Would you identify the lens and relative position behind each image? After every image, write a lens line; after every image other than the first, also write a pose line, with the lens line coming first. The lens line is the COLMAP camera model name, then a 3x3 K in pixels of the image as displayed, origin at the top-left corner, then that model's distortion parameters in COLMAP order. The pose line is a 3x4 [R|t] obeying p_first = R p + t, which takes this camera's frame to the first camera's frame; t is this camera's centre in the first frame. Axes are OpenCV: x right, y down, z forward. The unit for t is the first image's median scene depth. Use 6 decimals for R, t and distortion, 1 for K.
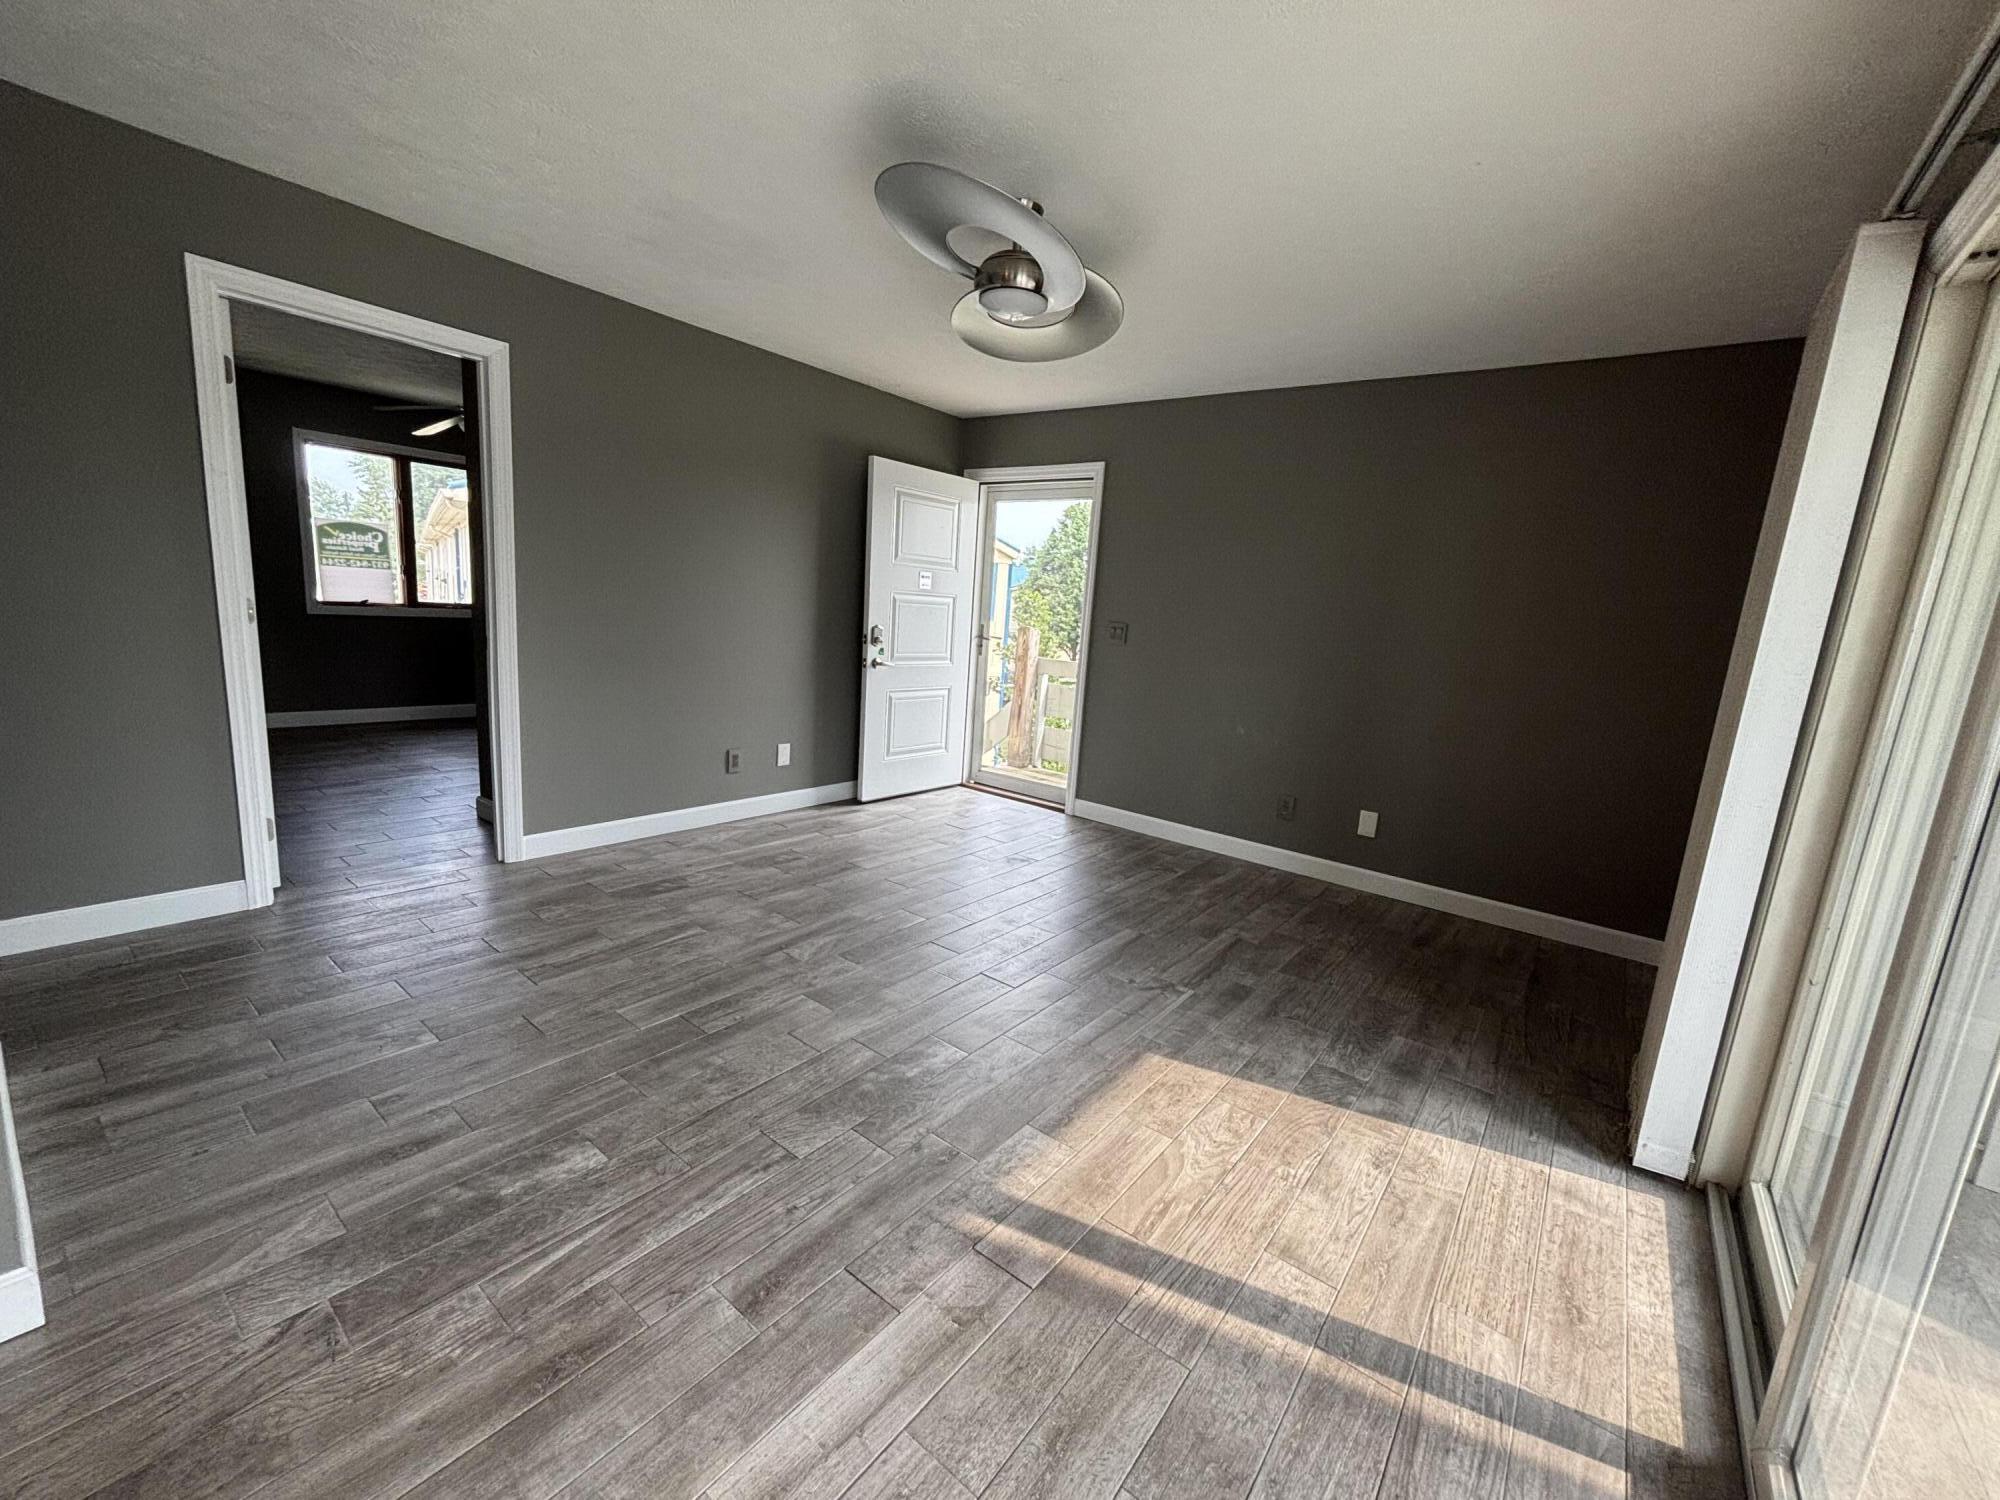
lens RADIAL K [[808.4, 0, 996.7], [0, 808.4, 754.2], [0, 0, 1]] dist [-0.001565, -0.000298]
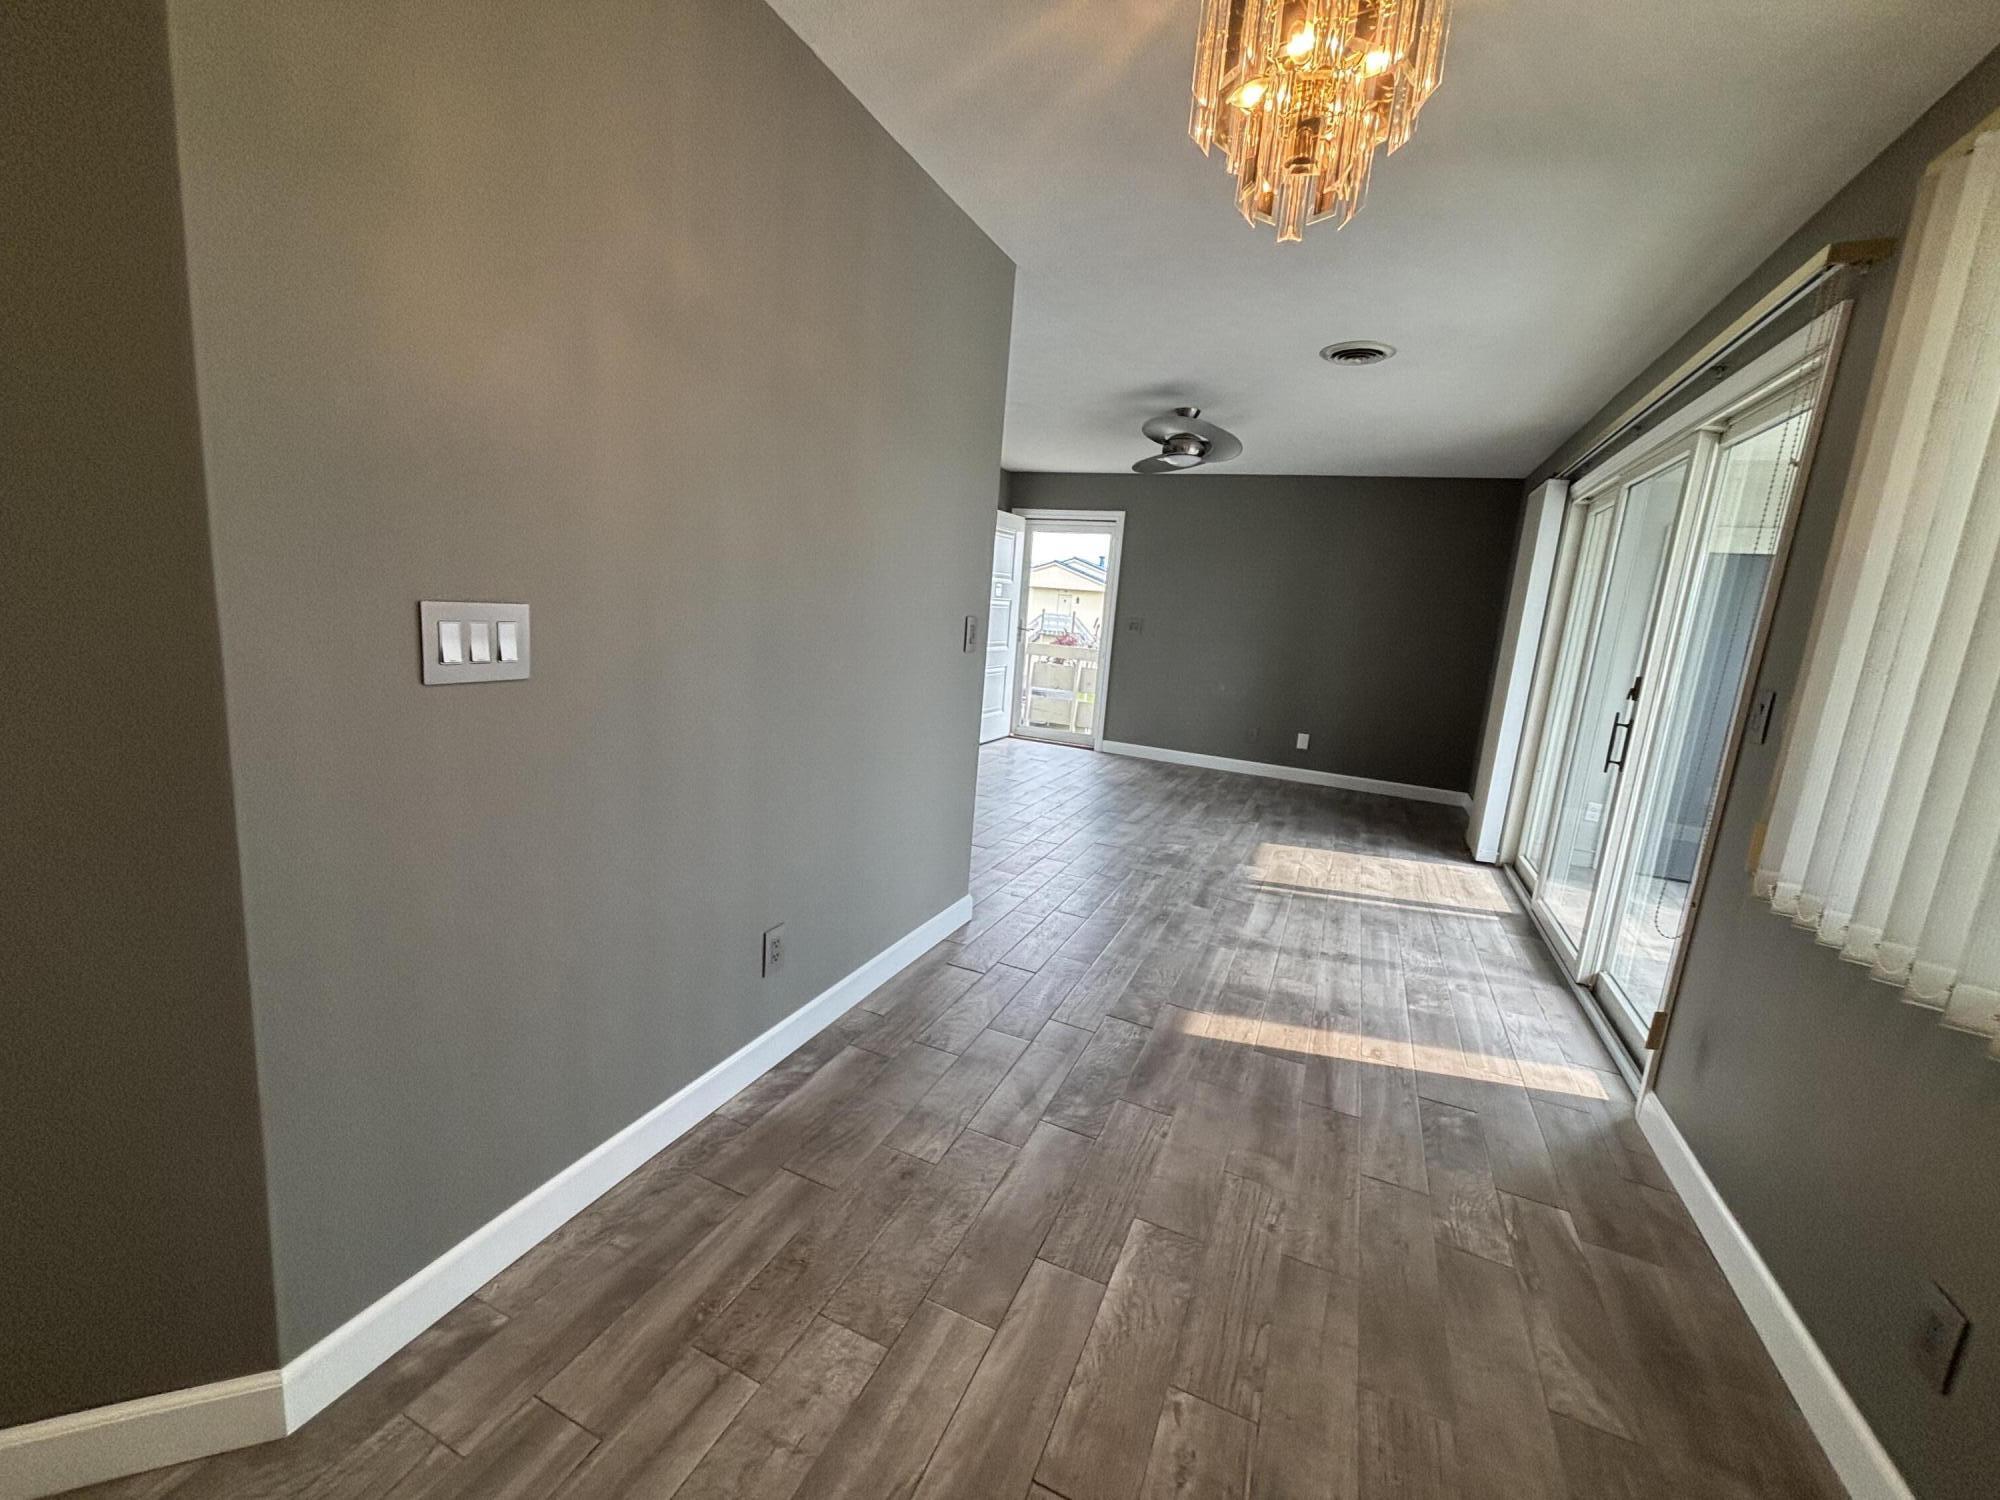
lens RADIAL K [[808.4, 0, 1002.7], [0, 808.4, 748.5], [0, 0, 1]] dist [-0.001565, -0.000298]
pose [[0.969542, -0.038980, 0.241805, -1.182517], [0.035662, 0.999200, 0.018084, 0.104082], [-0.242317, -0.008910, 0.970156, -1.009795]]
